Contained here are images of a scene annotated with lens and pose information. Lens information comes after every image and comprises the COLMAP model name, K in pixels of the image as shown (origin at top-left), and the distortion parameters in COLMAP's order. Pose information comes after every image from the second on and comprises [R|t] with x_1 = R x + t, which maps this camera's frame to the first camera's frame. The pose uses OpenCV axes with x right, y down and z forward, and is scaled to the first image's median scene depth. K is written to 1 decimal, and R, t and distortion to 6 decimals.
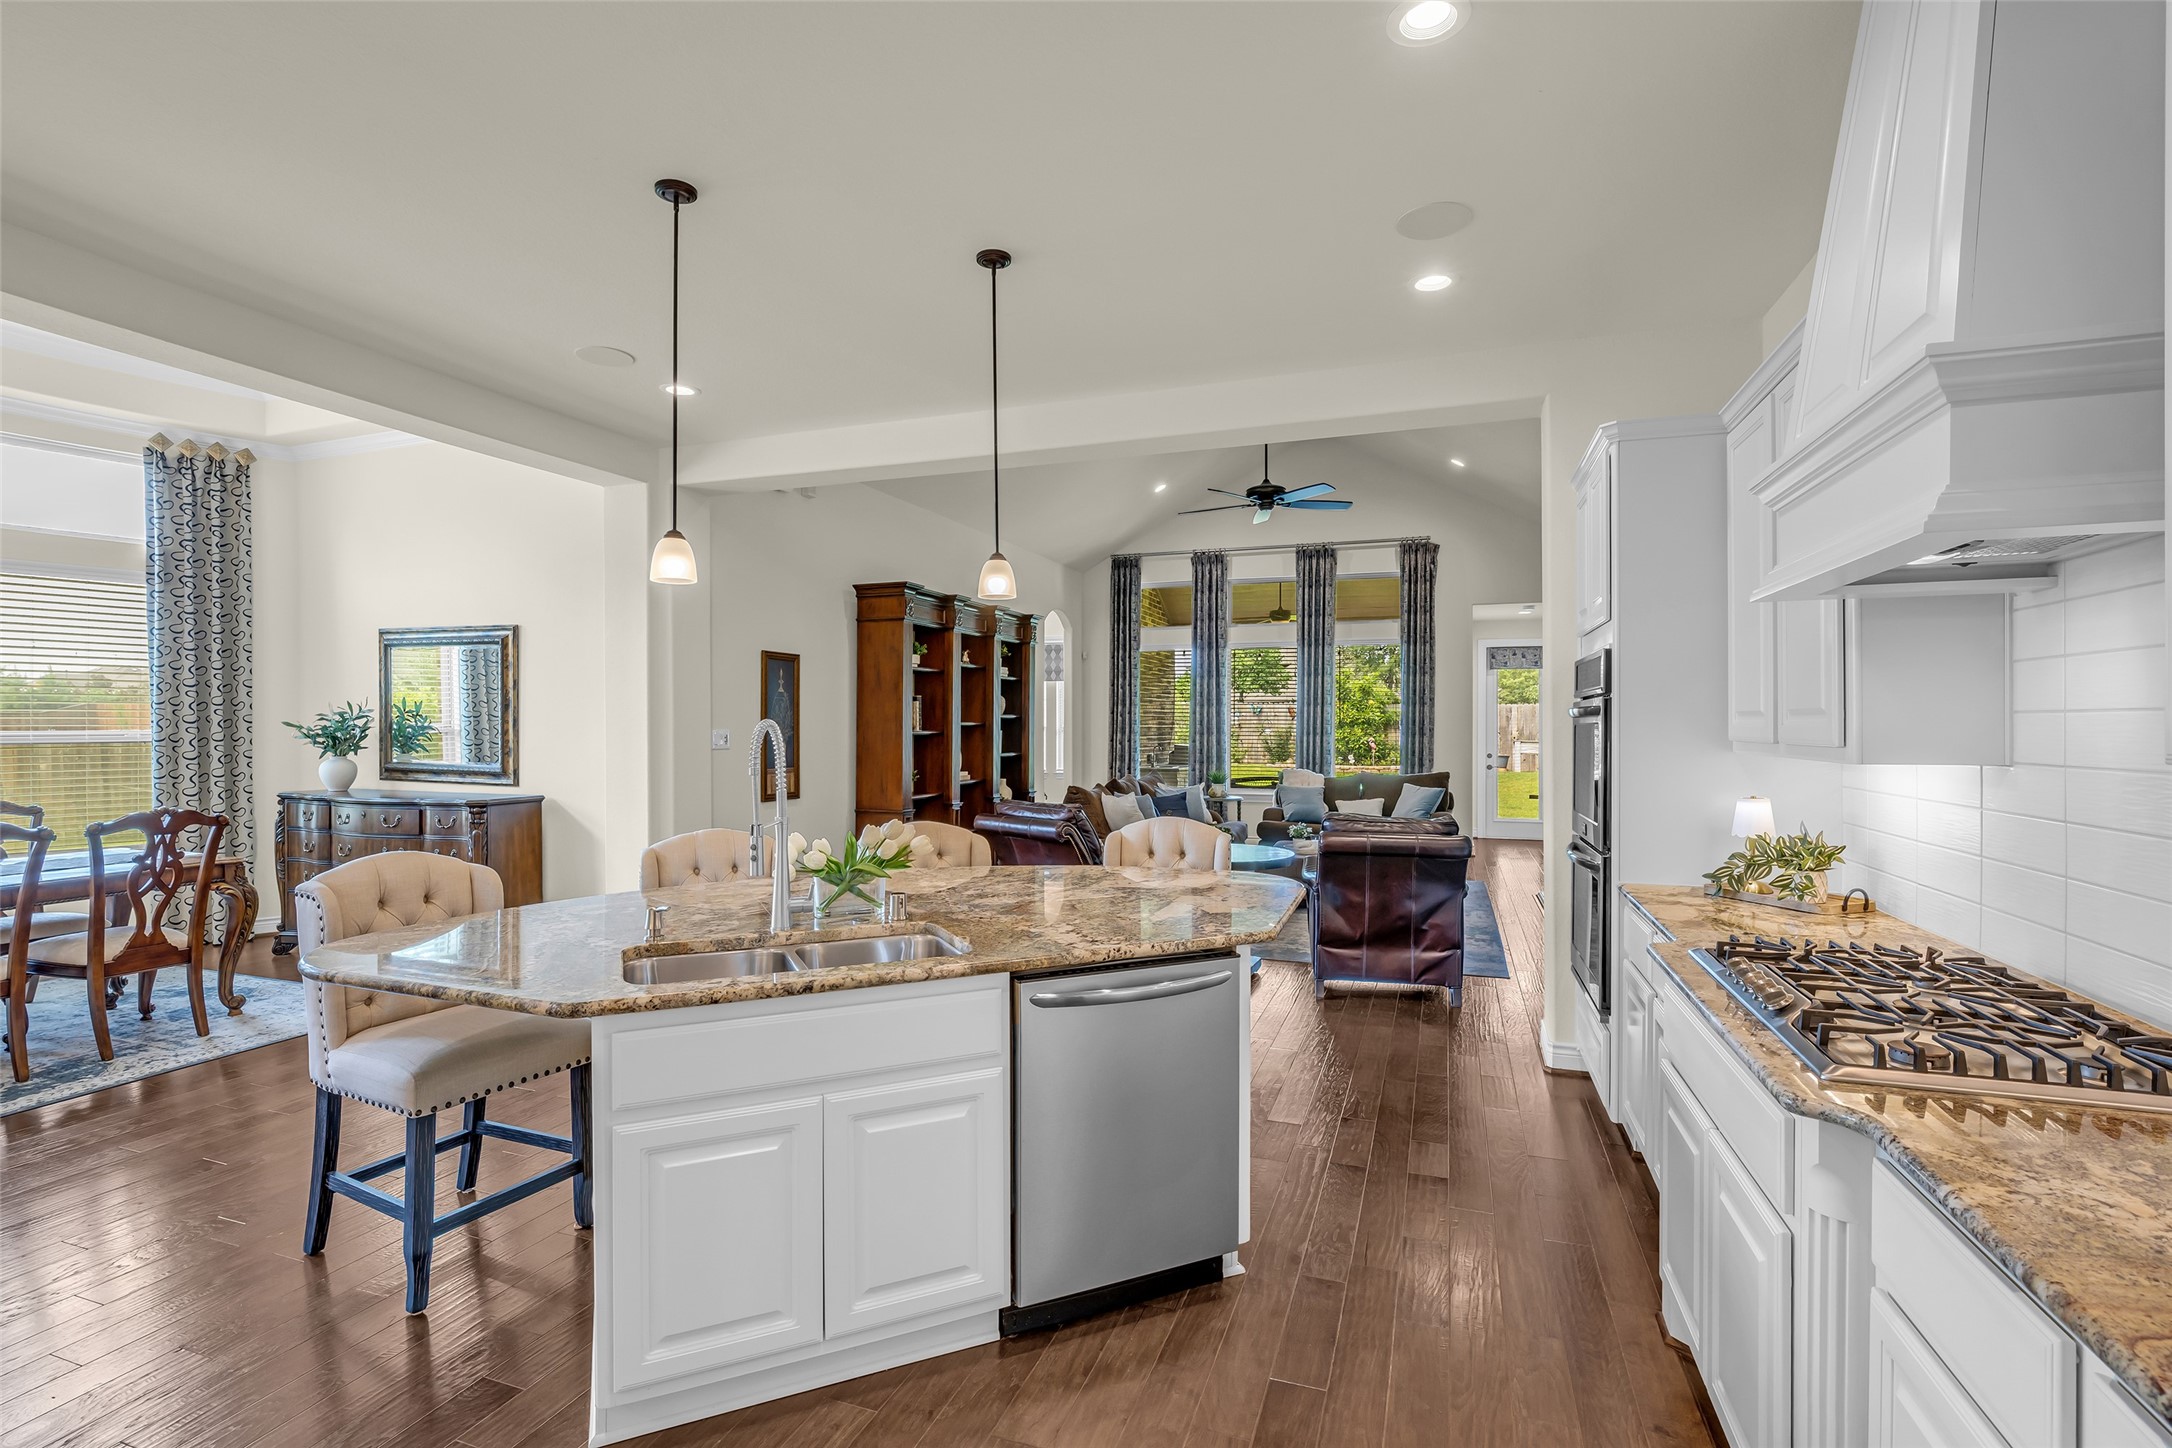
lens RADIAL K [[1006.5, 0, 1097.3], [0, 1006.5, 728.6], [0, 0, 1]] dist [-0.015805, 0.001762]
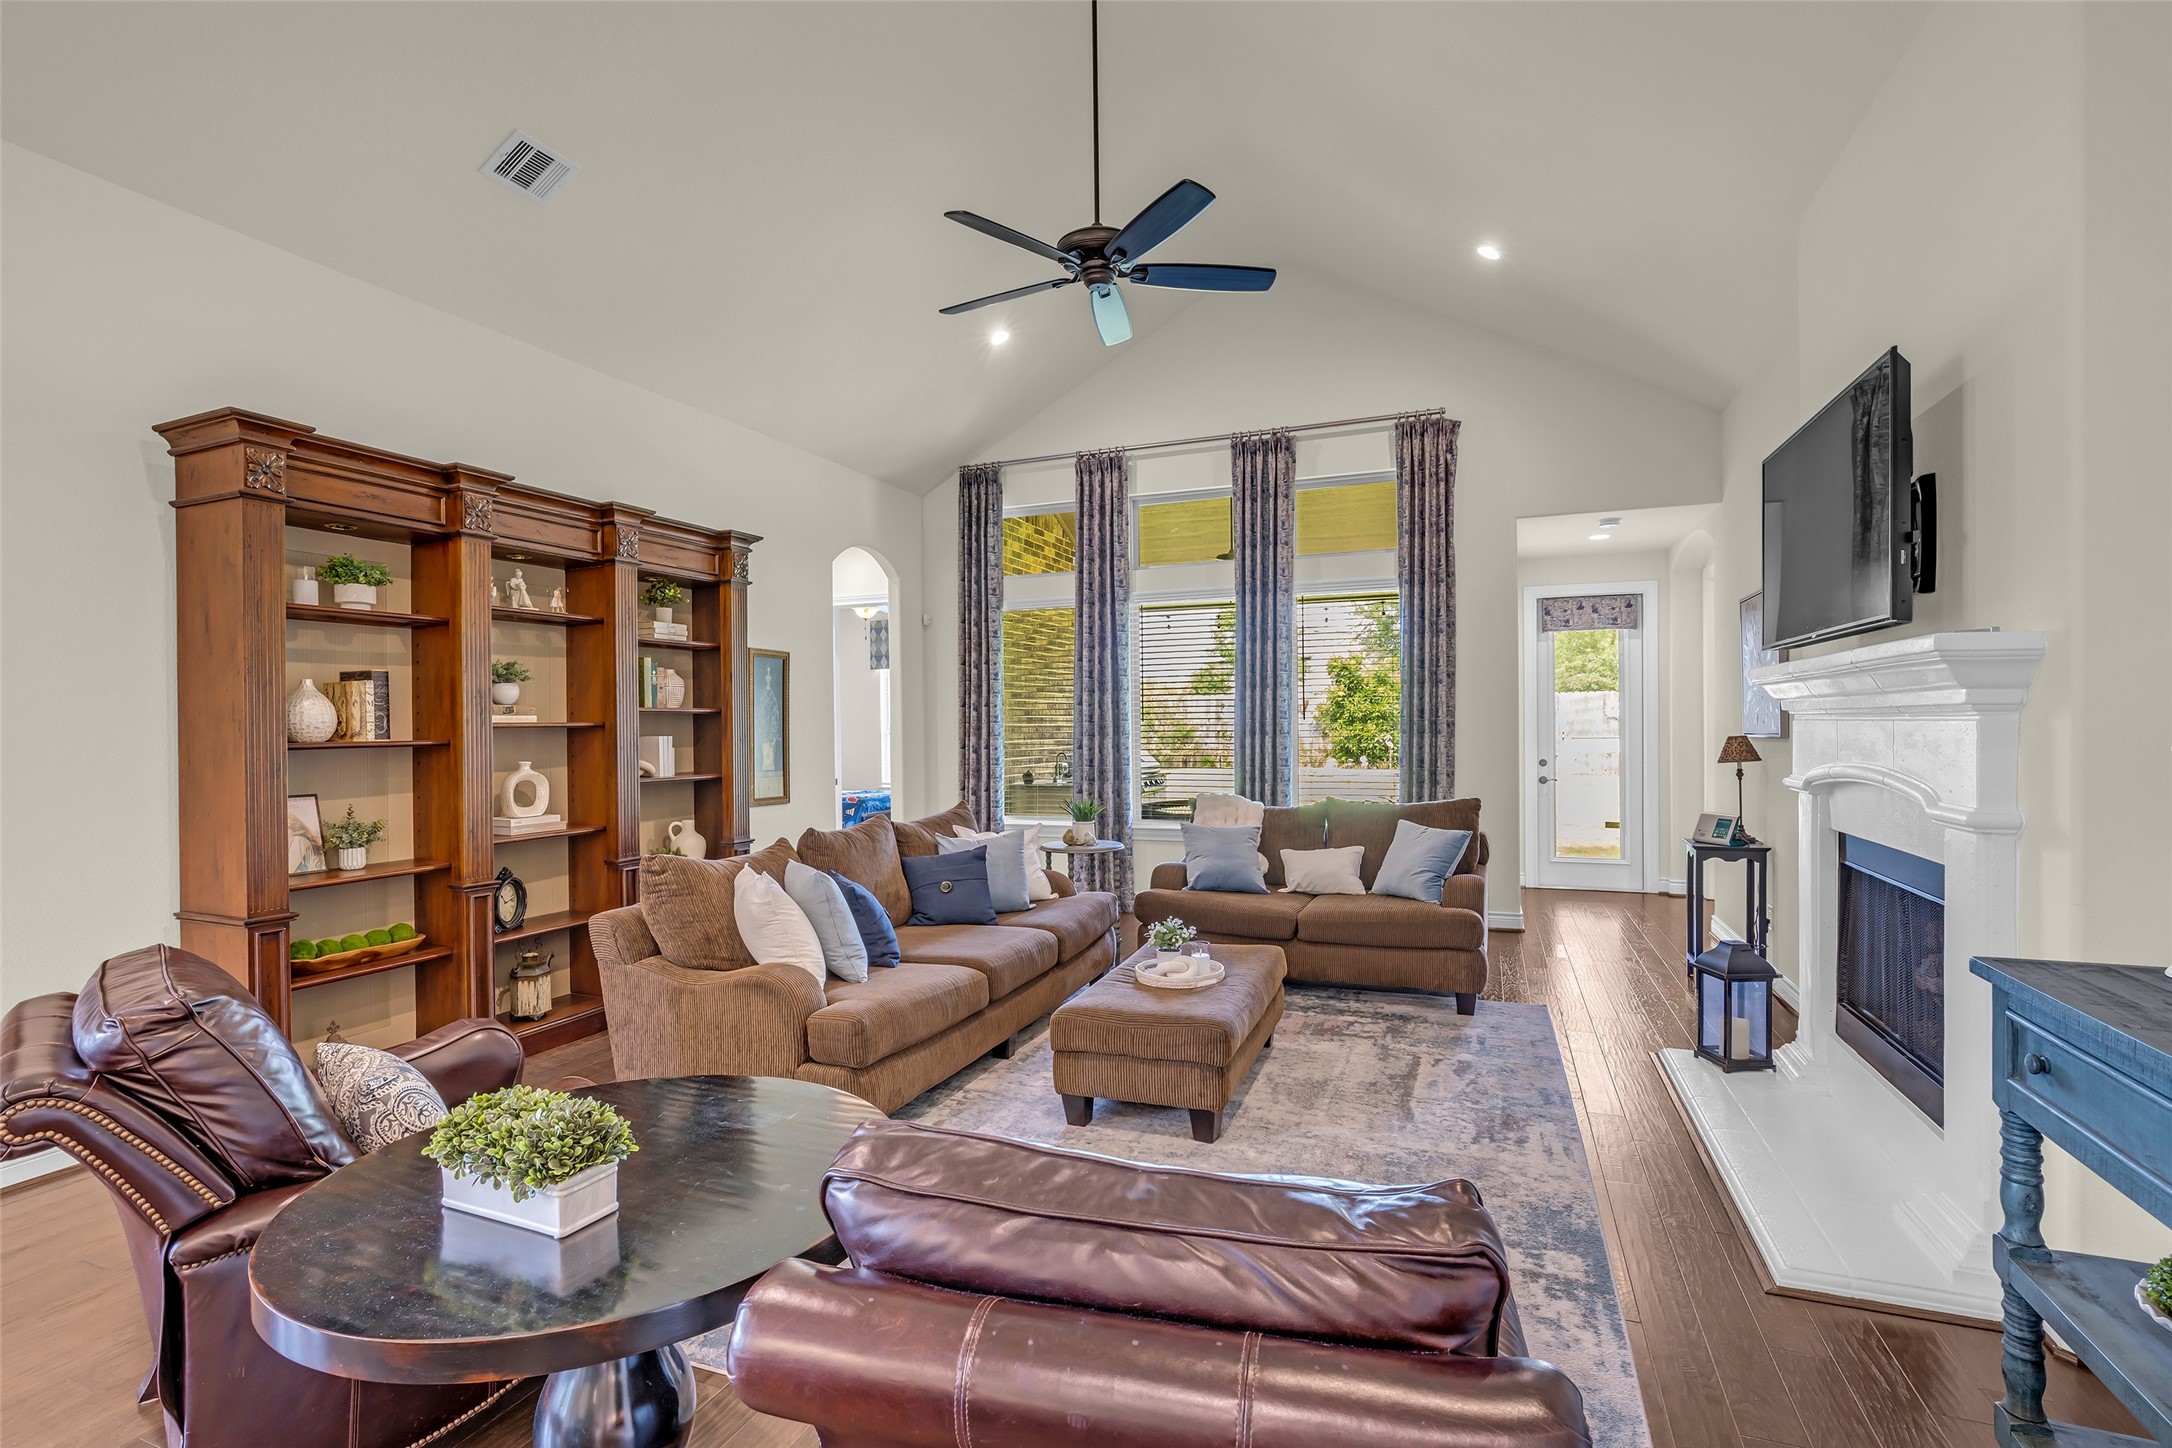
lens RADIAL K [[1006.5, 0, 1088.8], [0, 1006.5, 732.2], [0, 0, 1]] dist [-0.015805, 0.001762]
pose [[0.999199, -0.011729, -0.038251, 0.133942], [0.011897, 0.999921, 0.004163, 0.000477], [0.038199, -0.004614, 0.999259, 0.375619]]
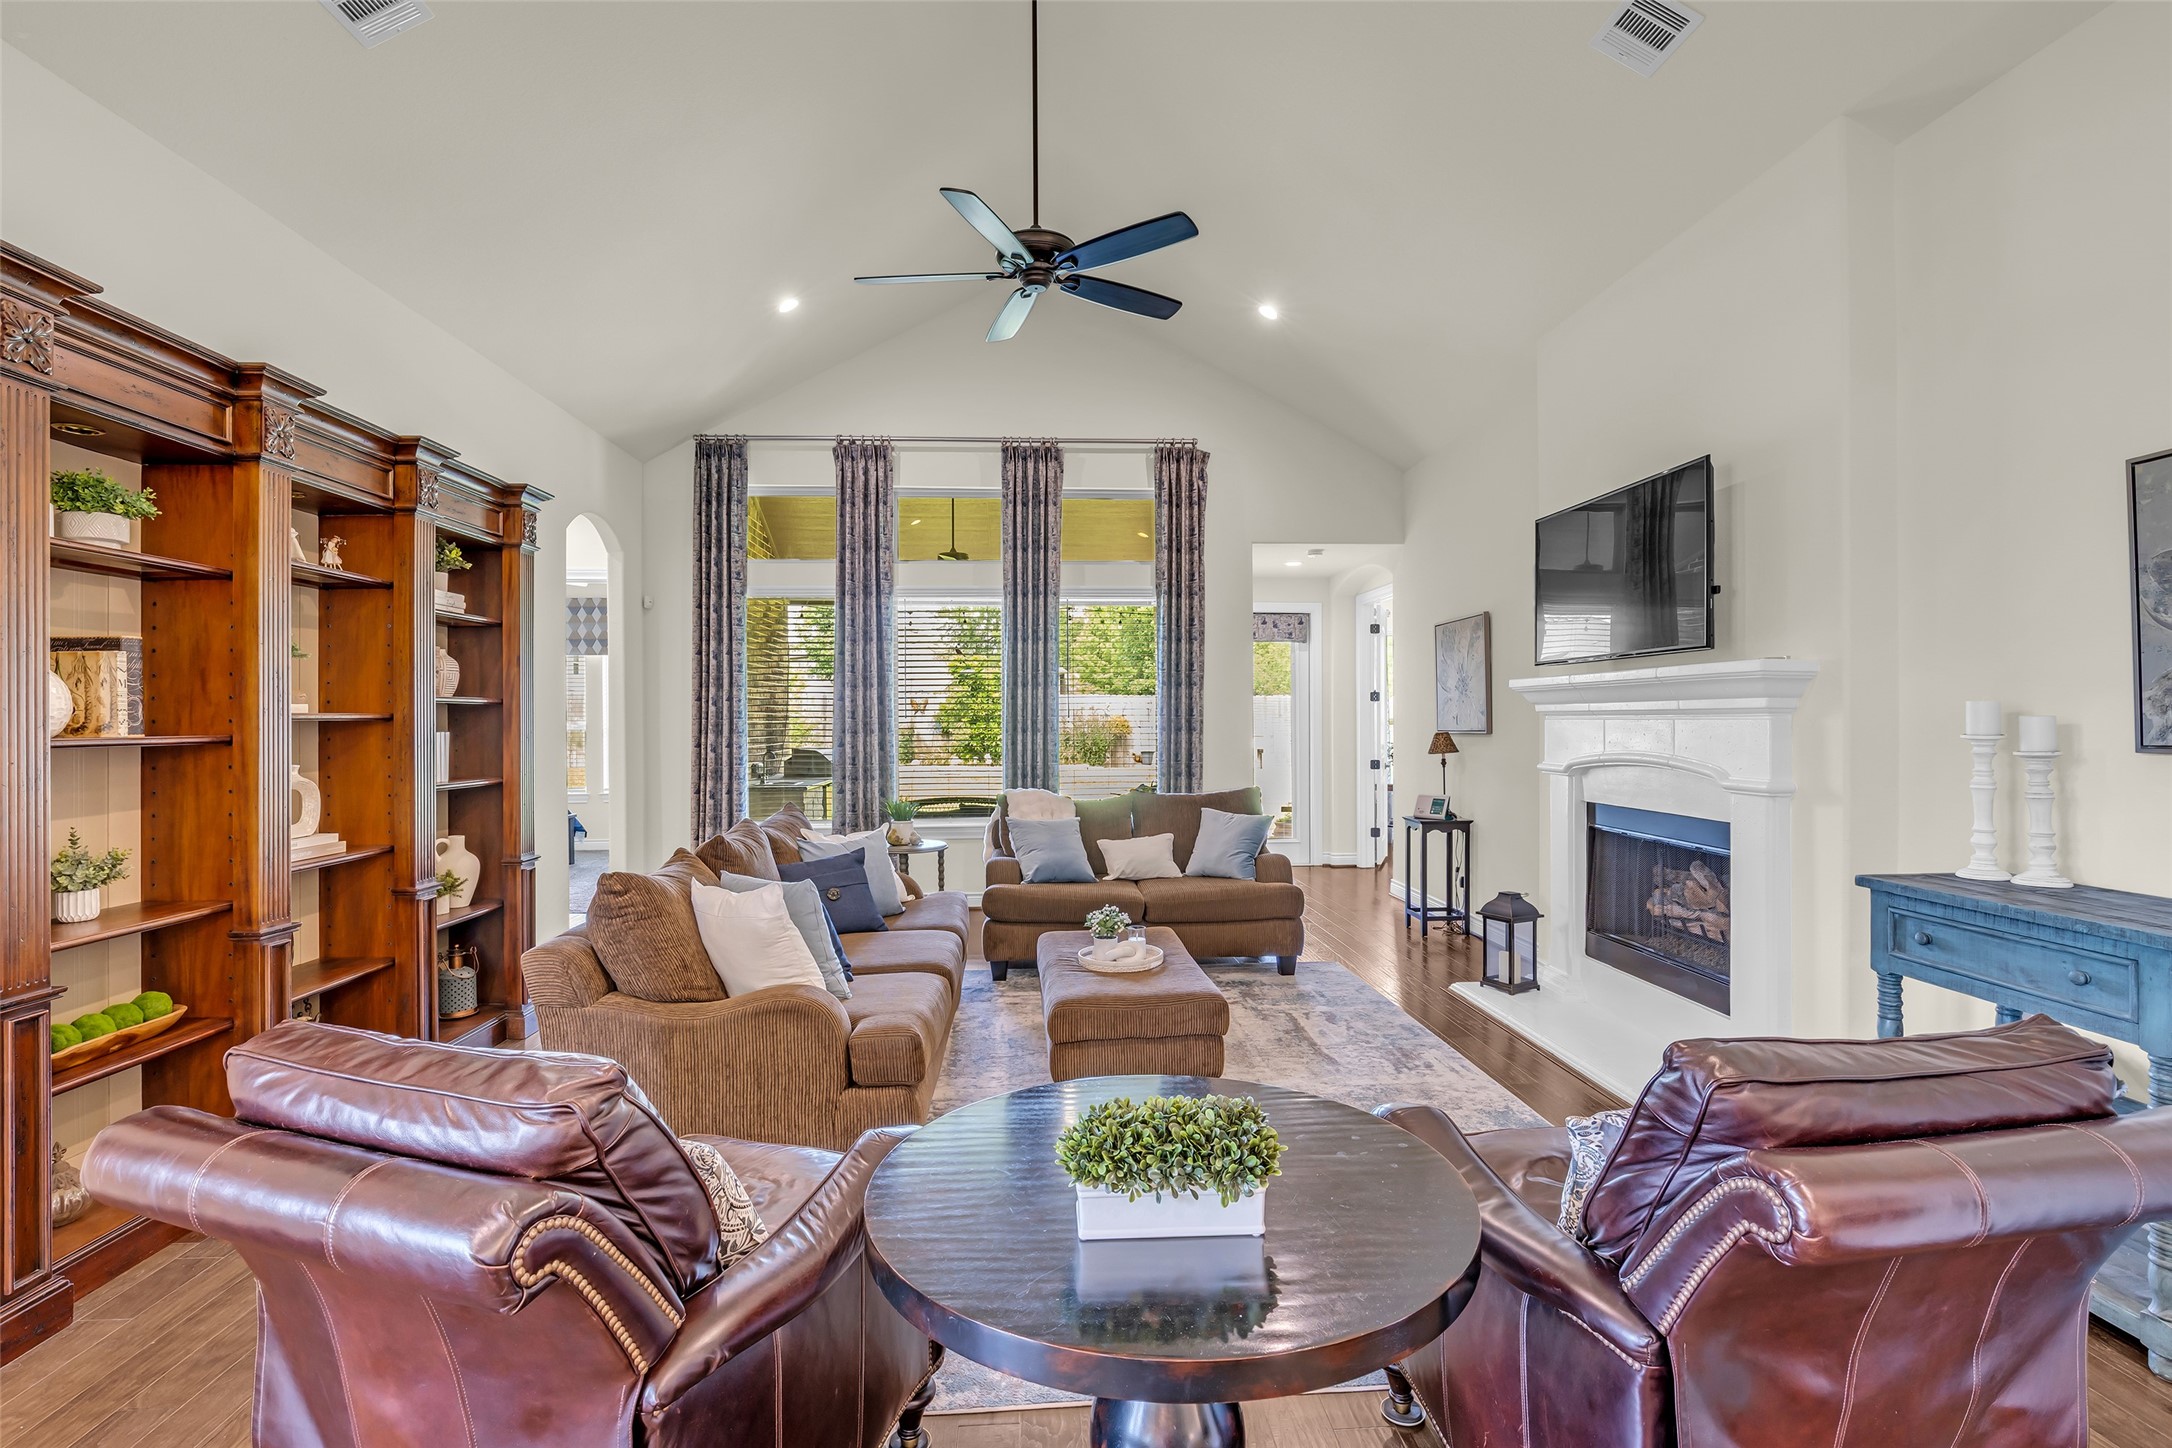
lens RADIAL K [[1006.5, 0, 1097.0], [0, 1006.5, 720.5], [0, 0, 1]] dist [-0.015805, 0.001762]
pose [[0.918379, -0.006602, 0.395647, -0.003671], [0.008049, 0.999966, -0.001996, 0.000491], [-0.395620, 0.005018, 0.918401, 0.393748]]
